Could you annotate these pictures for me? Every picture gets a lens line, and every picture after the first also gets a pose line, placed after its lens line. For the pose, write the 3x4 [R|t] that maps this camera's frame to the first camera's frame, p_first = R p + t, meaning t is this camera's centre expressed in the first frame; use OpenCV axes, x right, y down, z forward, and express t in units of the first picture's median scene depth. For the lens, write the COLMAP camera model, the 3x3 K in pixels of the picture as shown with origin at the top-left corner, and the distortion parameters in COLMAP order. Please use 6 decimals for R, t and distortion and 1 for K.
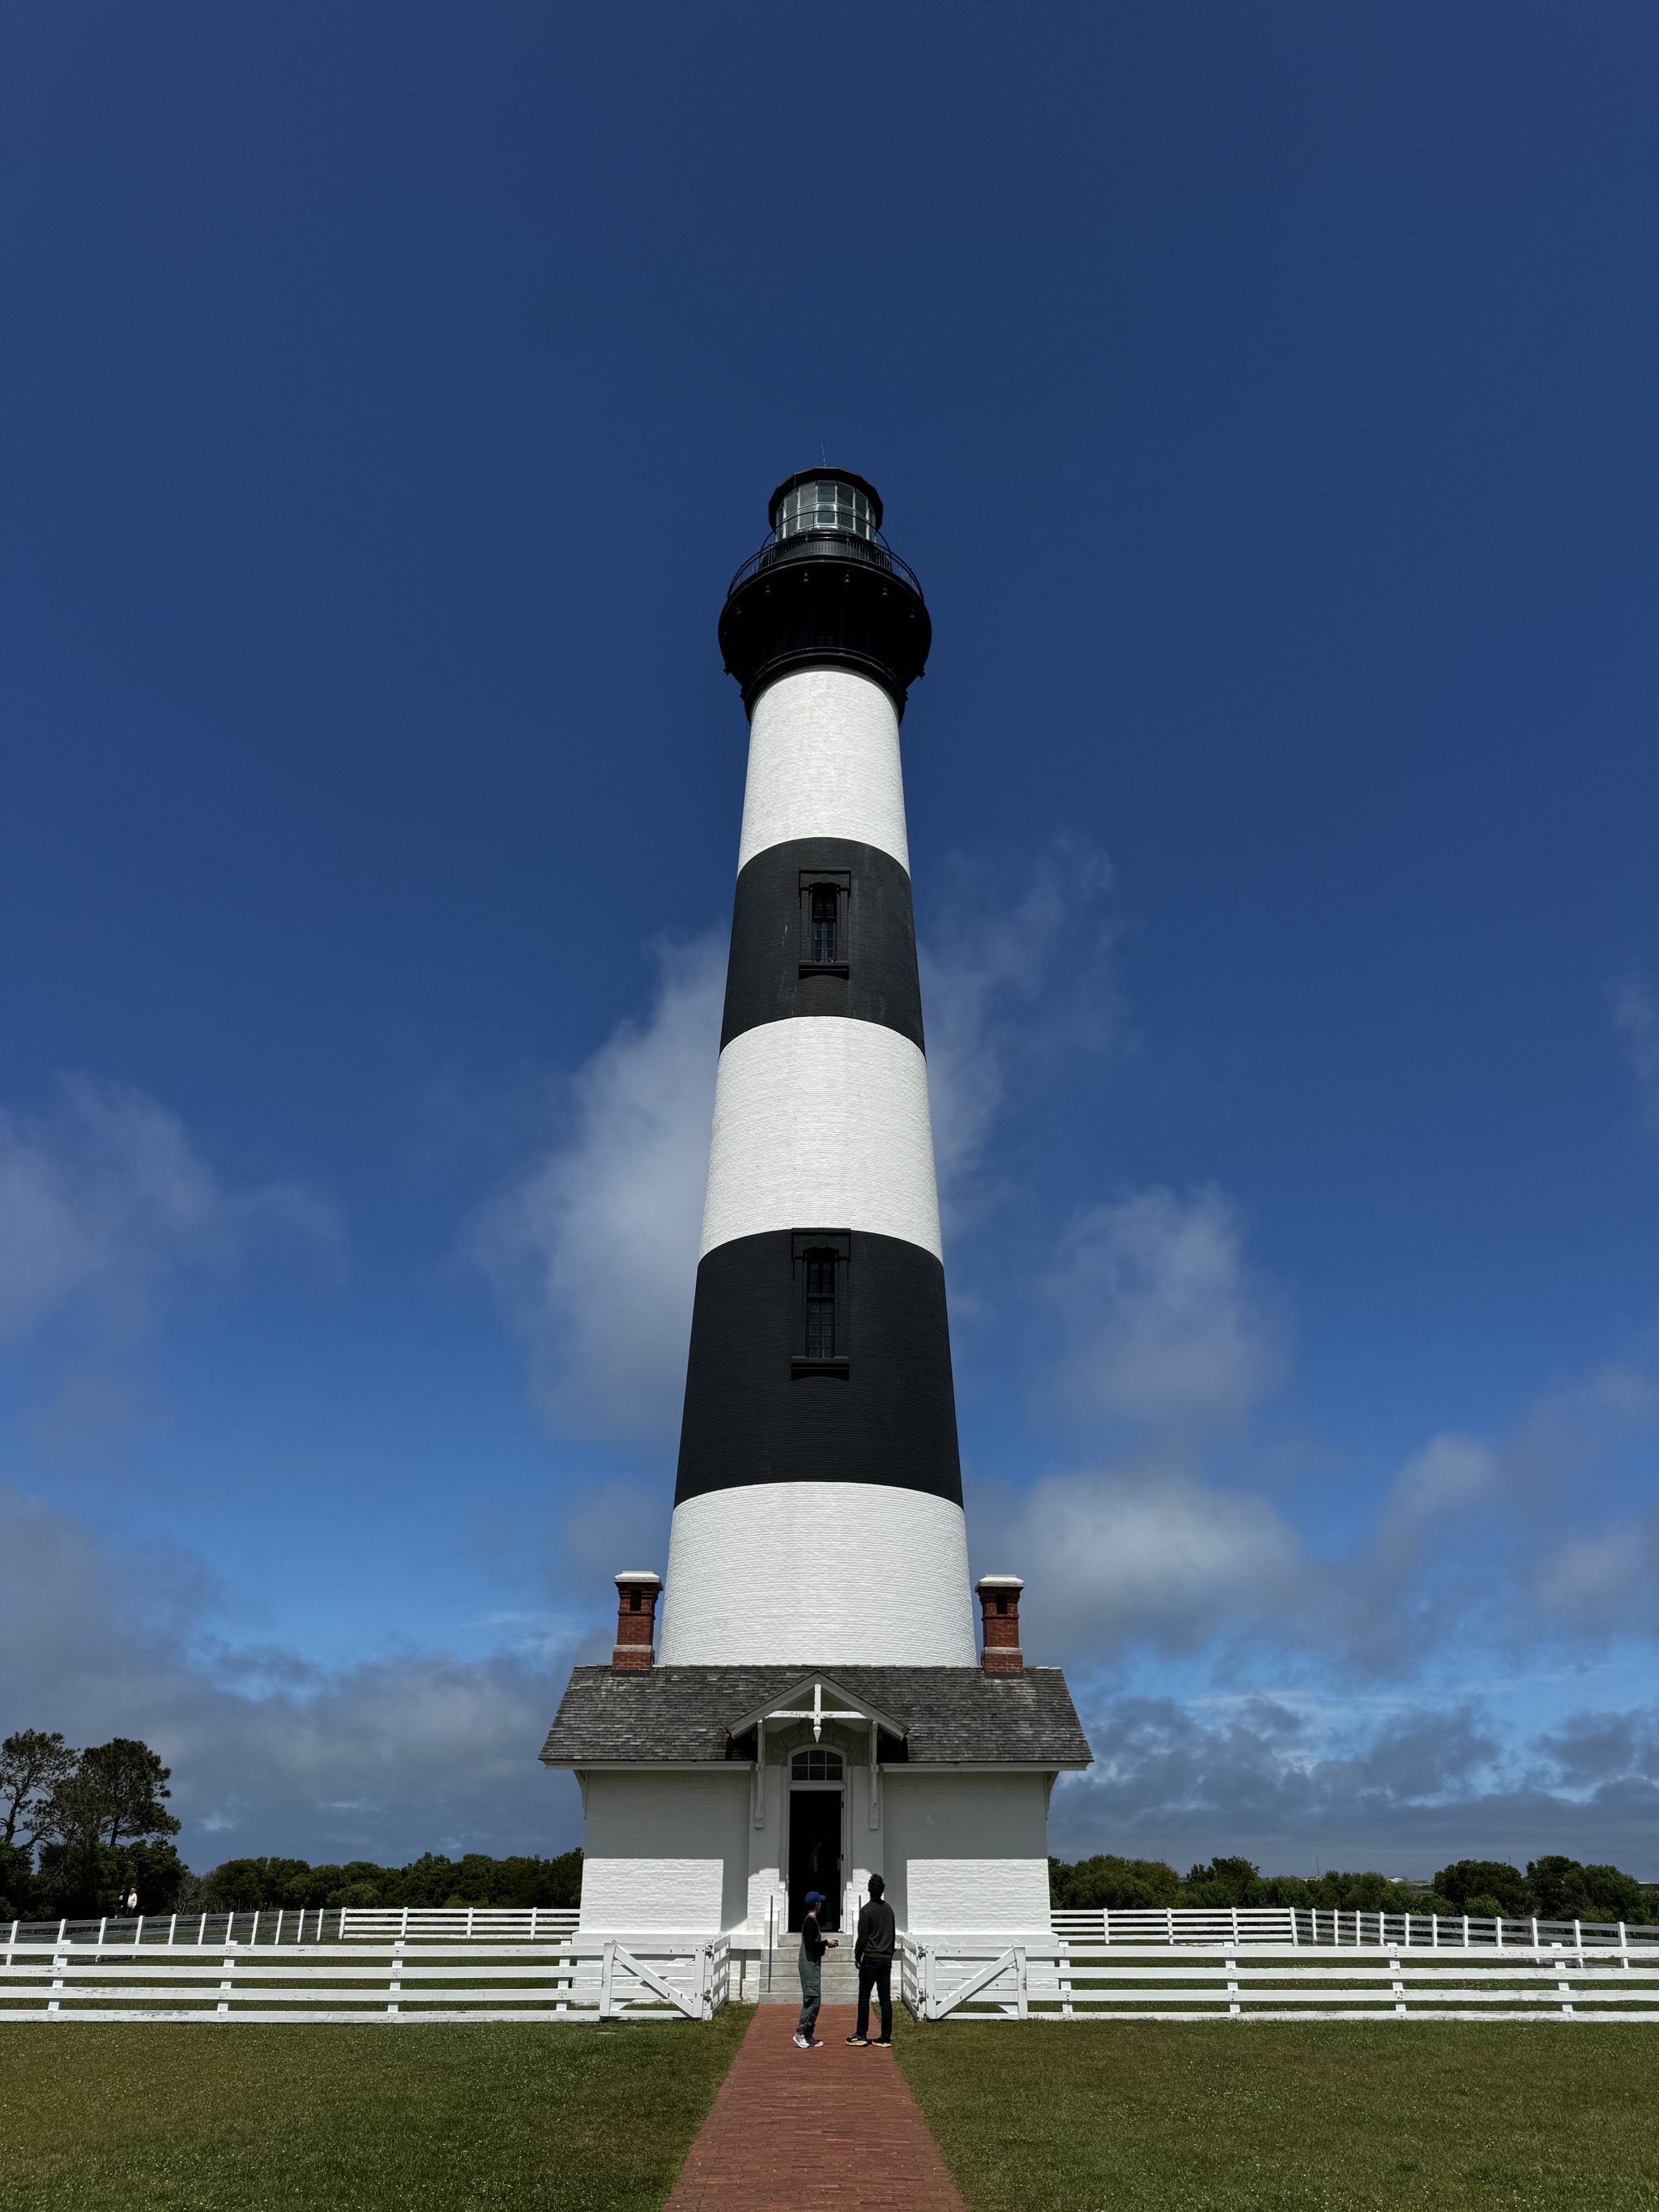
lens RADIAL K [[1600.4, 0, 836.3], [0, 1600.4, 1104.1], [0, 0, 1]] dist [0.076888, -0.093091]
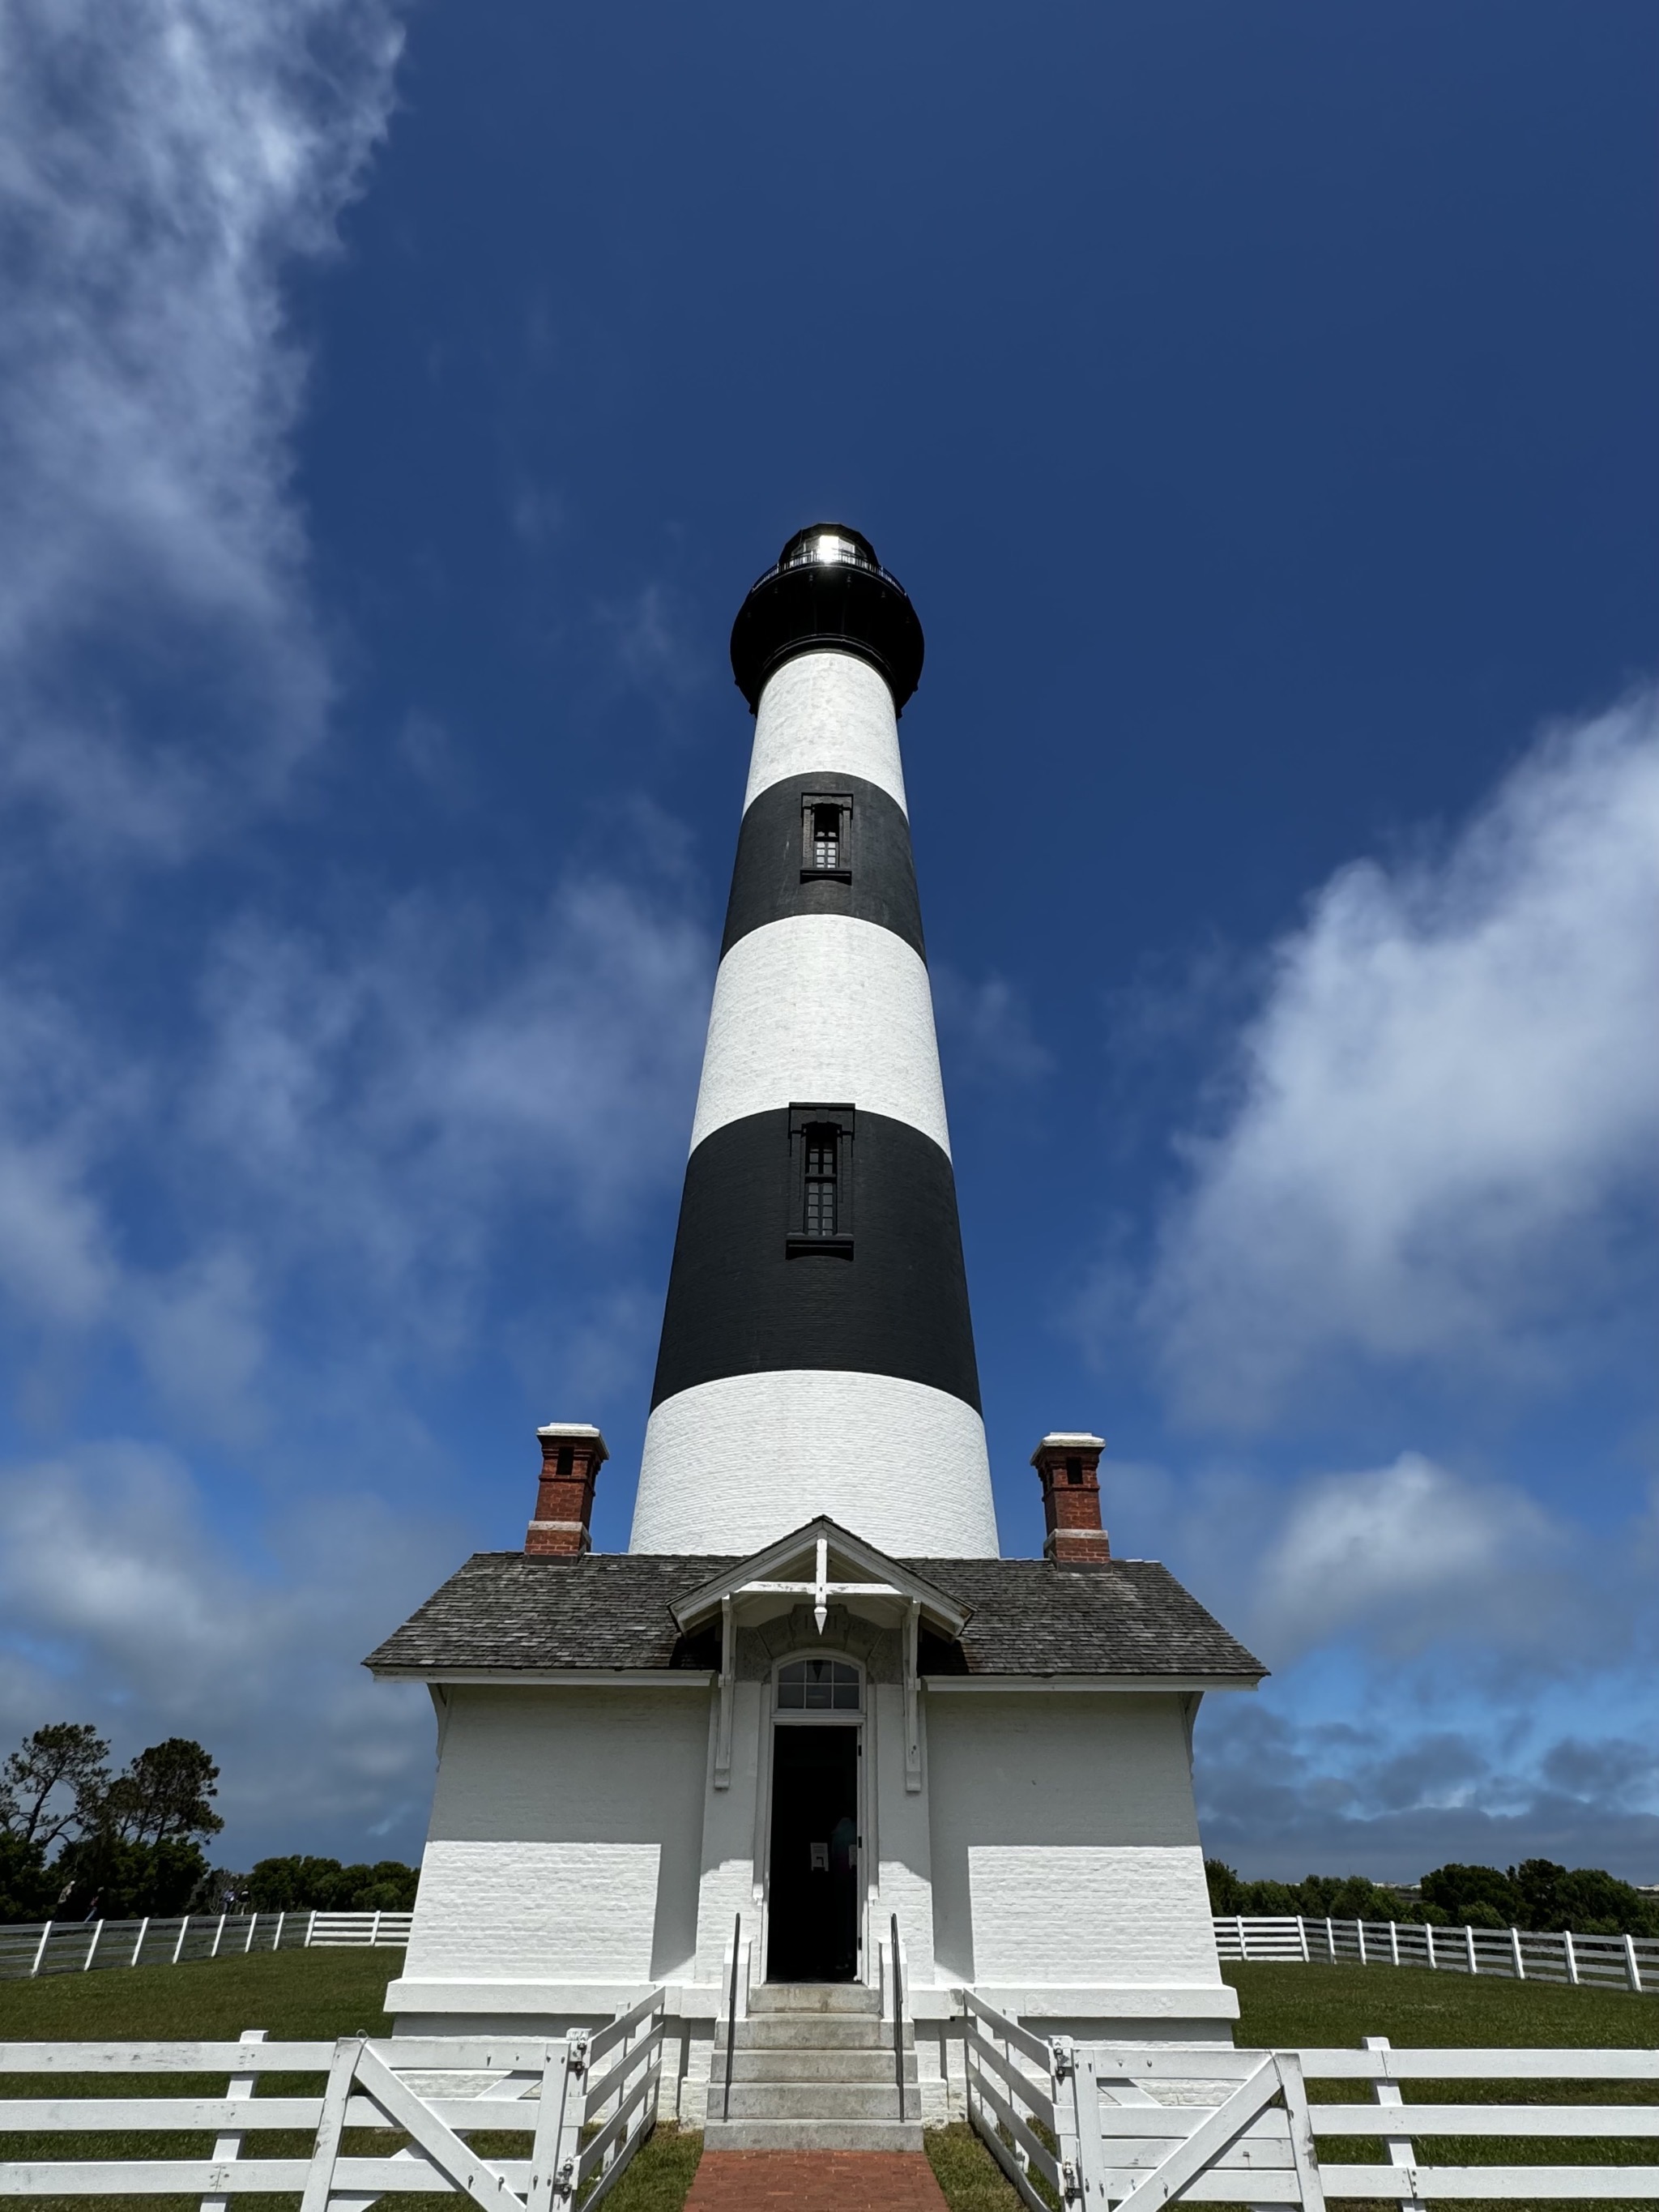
lens RADIAL K [[1117.5, 0, 829.5], [0, 1117.5, 1106.0], [0, 0, 1]] dist [0.002875, 0.001120]
pose [[0.999947, 0.009037, 0.004882, -0.010660], [-0.008141, 0.987107, -0.159852, 0.233302], [-0.006264, 0.159804, 0.987129, 0.487202]]
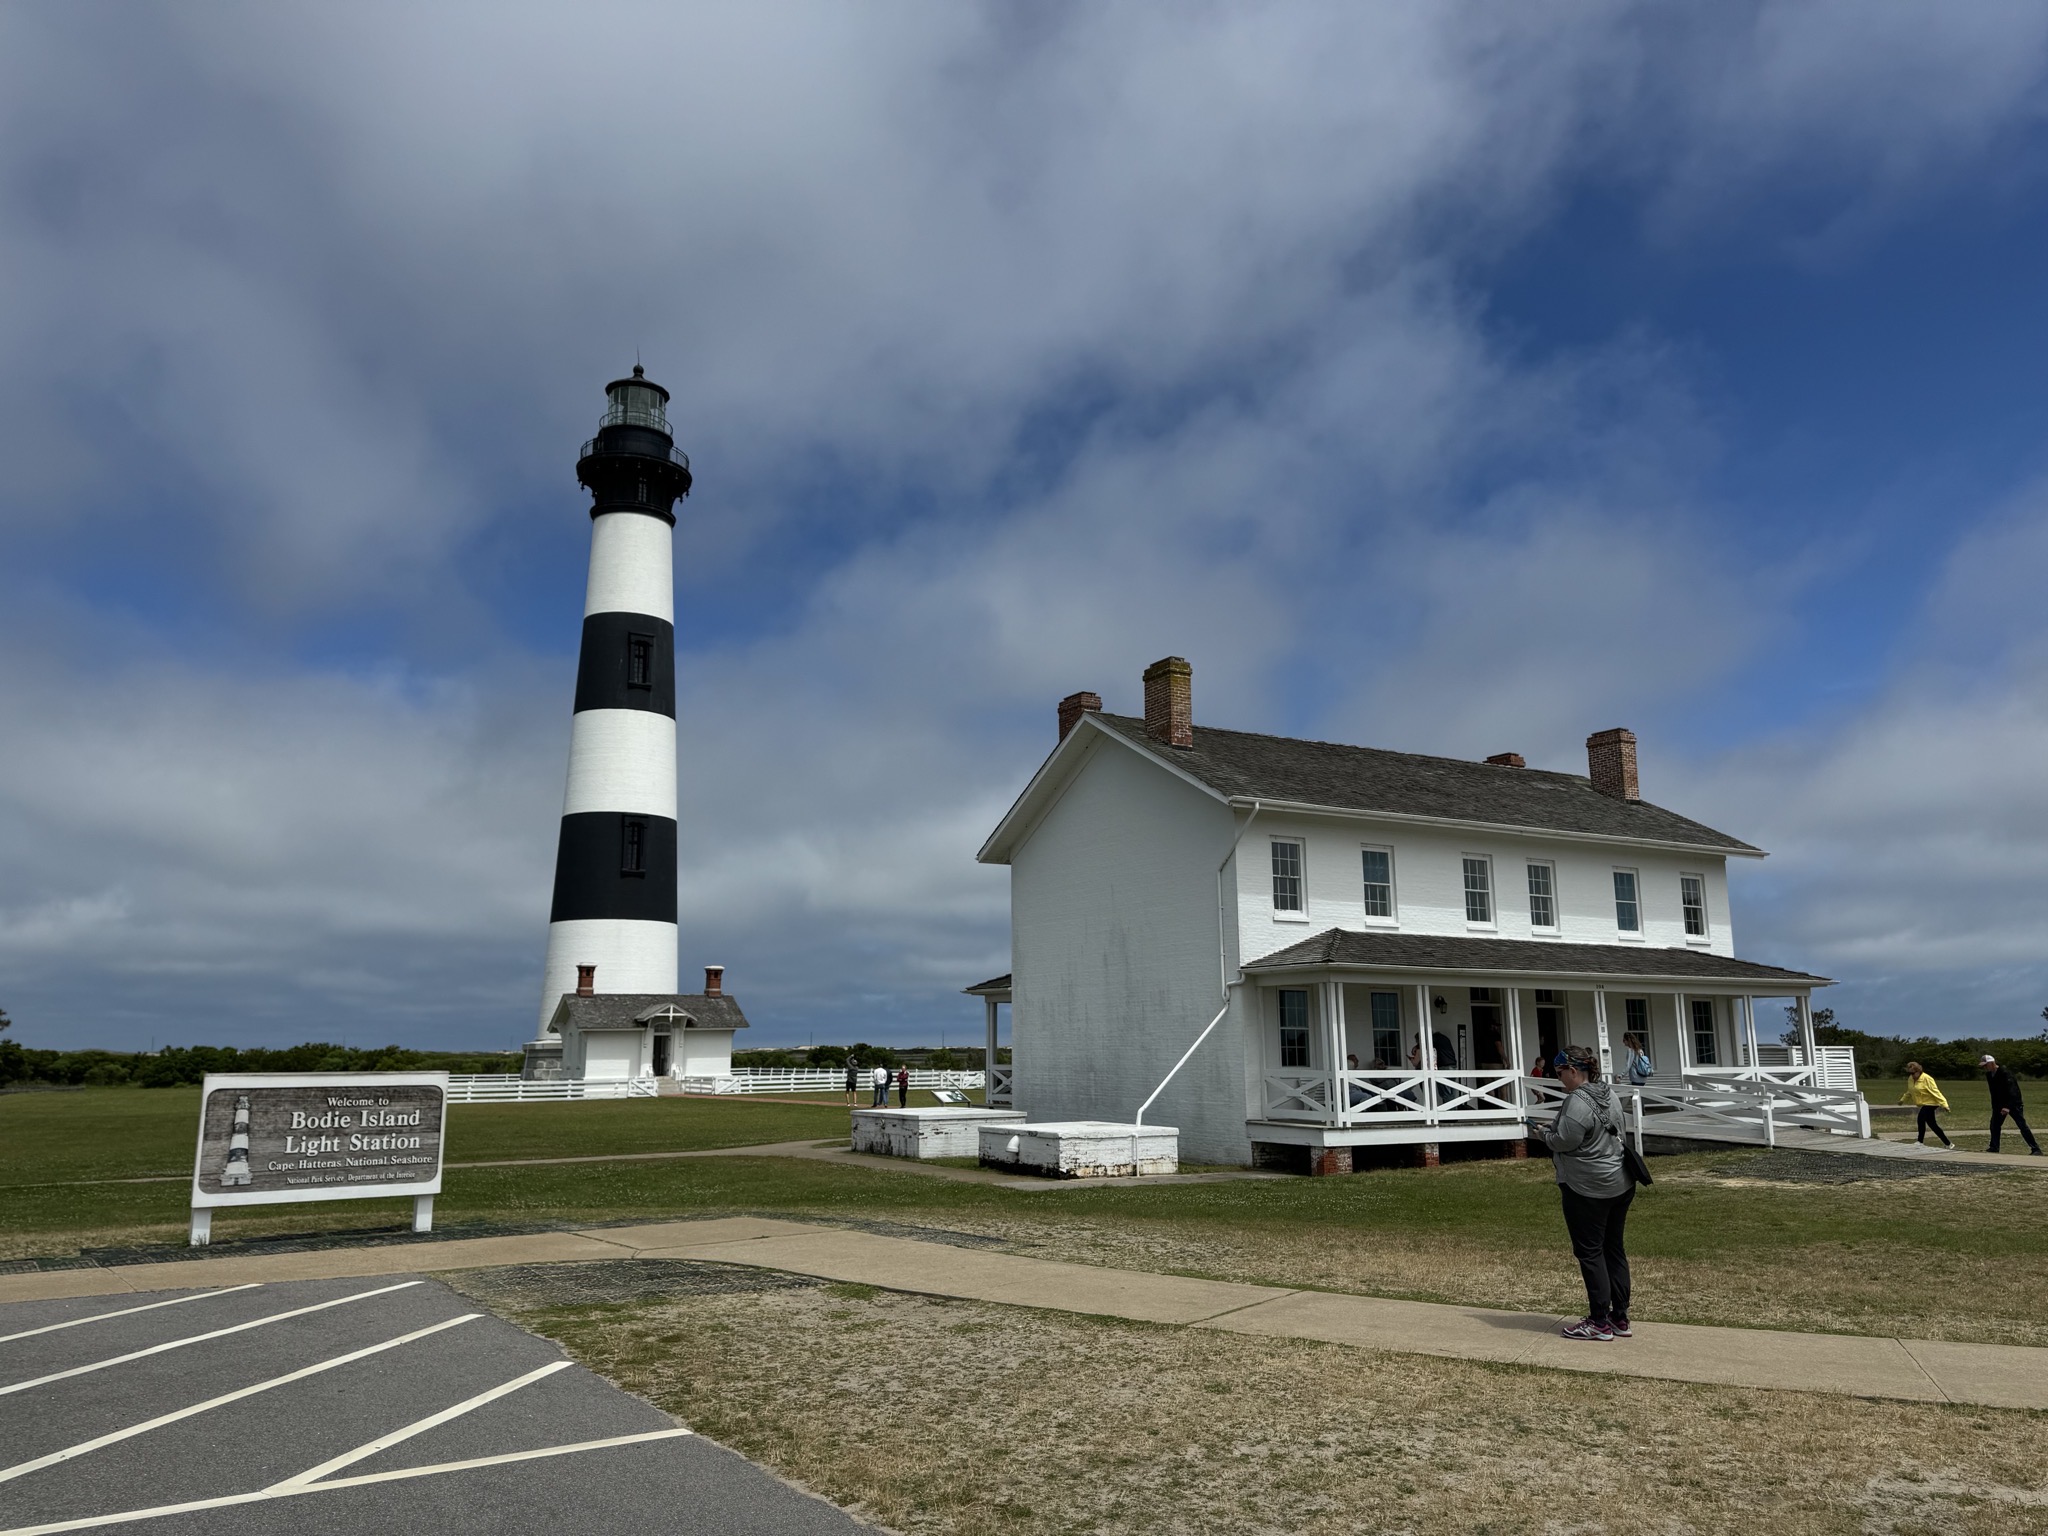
lens RADIAL K [[1482.0, 0, 1025.6], [0, 1482.0, 827.2], [0, 0, 1]] dist [0.076888, -0.093091]
pose [[0.877454, 0.060743, 0.475799, -0.706981], [-0.198337, 0.949123, 0.244597, -0.716230], [-0.436734, -0.308992, 0.844859, -1.443292]]
